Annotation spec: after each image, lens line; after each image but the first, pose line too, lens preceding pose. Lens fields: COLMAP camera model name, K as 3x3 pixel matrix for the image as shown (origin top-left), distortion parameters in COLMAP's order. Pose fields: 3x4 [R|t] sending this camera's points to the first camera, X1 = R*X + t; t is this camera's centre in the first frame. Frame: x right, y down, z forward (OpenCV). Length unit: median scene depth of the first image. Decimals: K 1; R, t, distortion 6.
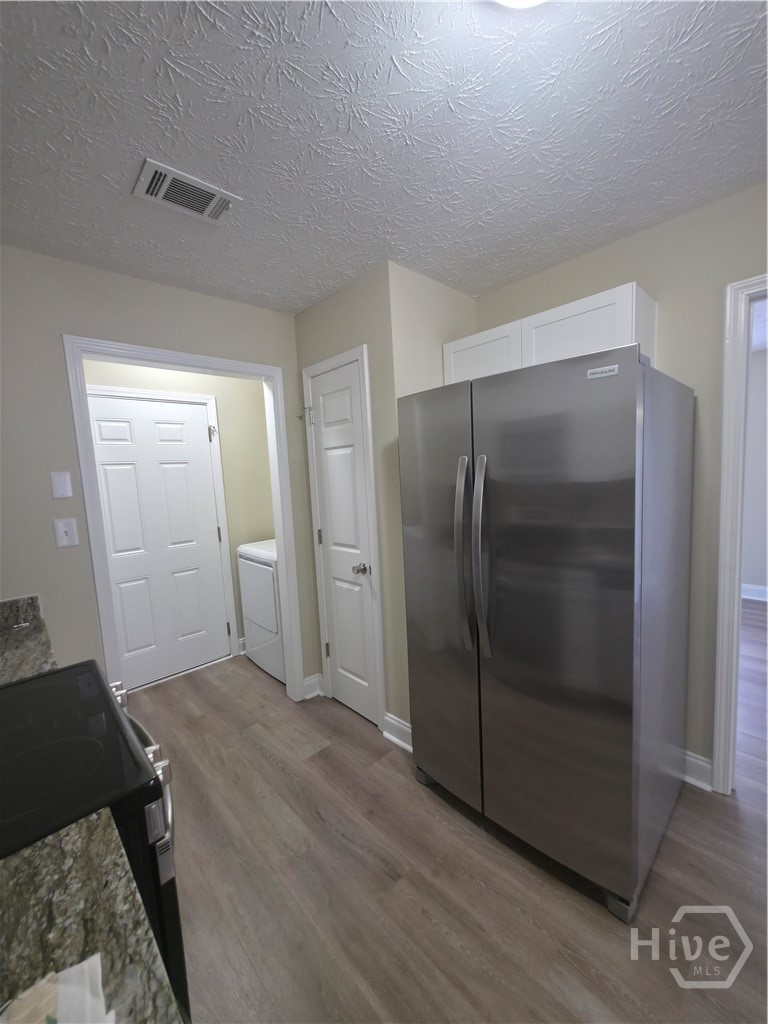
lens RADIAL K [[407.2, 0, 388.5], [0, 407.2, 514.2], [0, 0, 1]] dist [-0.001602, -0.000623]
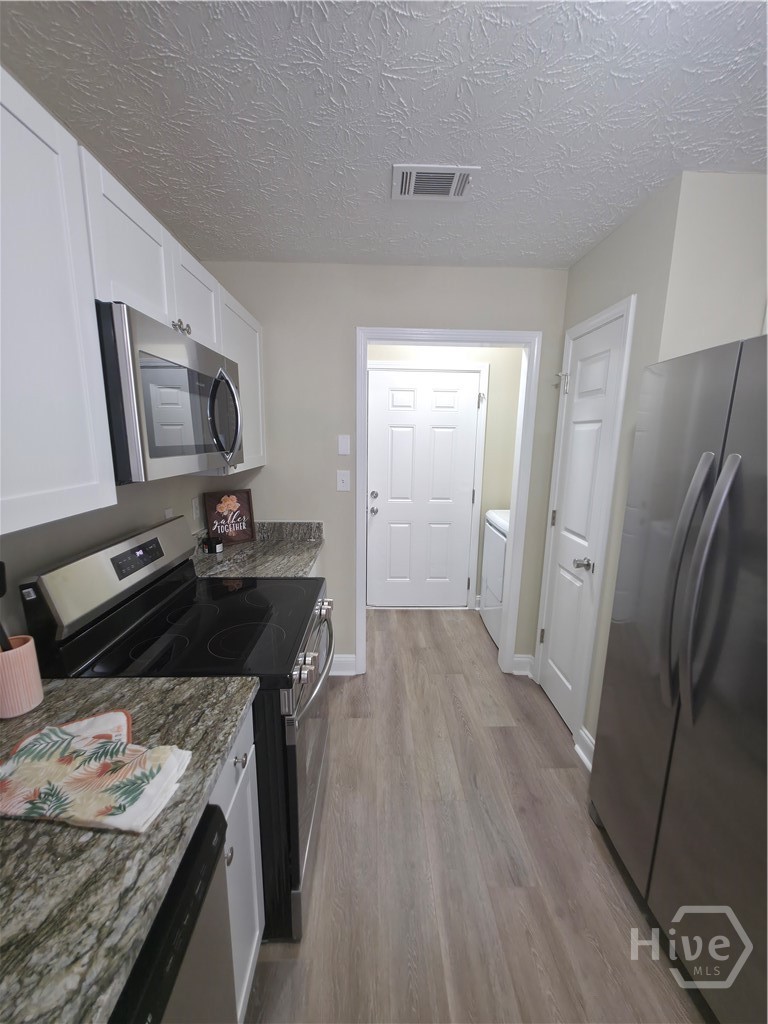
lens RADIAL K [[407.2, 0, 385.2], [0, 407.2, 514.0], [0, 0, 1]] dist [-0.001602, -0.000623]
pose [[0.741657, 0.186038, -0.644465, 0.174609], [-0.120859, 0.982108, 0.144420, -0.050052], [0.659802, -0.029221, 0.750871, 0.065029]]
